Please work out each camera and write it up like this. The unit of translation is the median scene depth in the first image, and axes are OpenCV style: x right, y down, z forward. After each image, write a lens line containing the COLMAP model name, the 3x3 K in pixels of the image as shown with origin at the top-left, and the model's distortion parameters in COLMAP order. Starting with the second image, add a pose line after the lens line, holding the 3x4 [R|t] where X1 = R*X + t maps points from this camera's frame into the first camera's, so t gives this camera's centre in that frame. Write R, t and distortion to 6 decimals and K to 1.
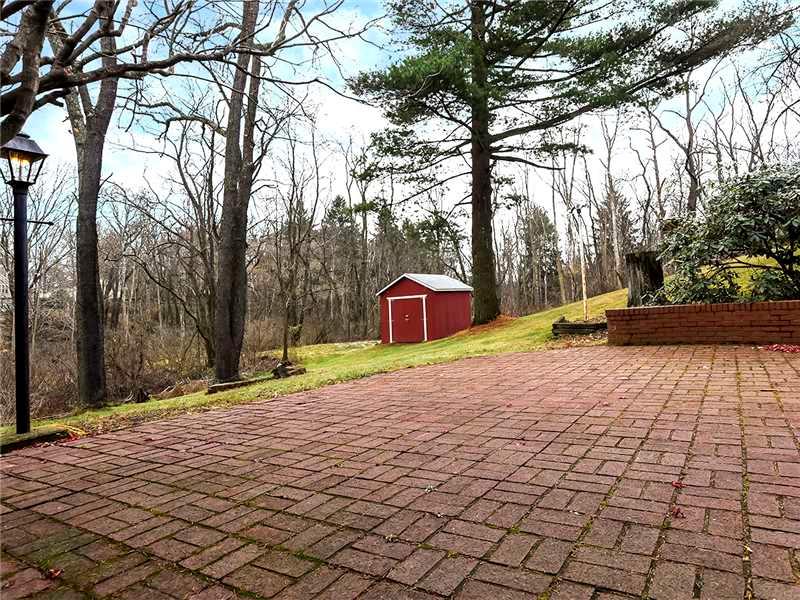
lens RADIAL K [[522.4, 0, 400.0], [0, 522.4, 300.0], [0, 0, 1]] dist [-0.002866, -0.000885]
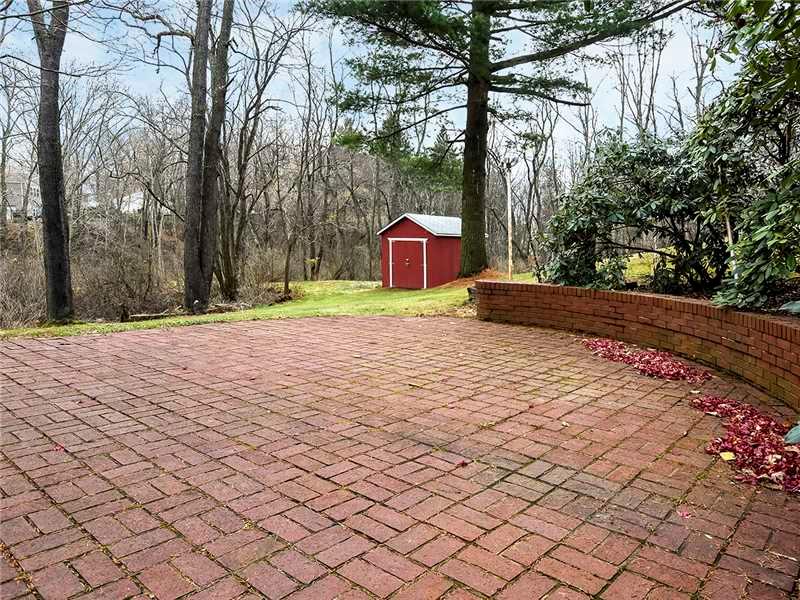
lens RADIAL K [[587.2, 0, 399.2], [0, 587.2, 296.2], [0, 0, 1]] dist [0.001390, 0.002139]
pose [[0.981337, 0.099215, -0.164727, 0.217874], [-0.080200, 0.989730, 0.118336, -0.033398], [0.174776, -0.102917, 0.979215, -0.027037]]
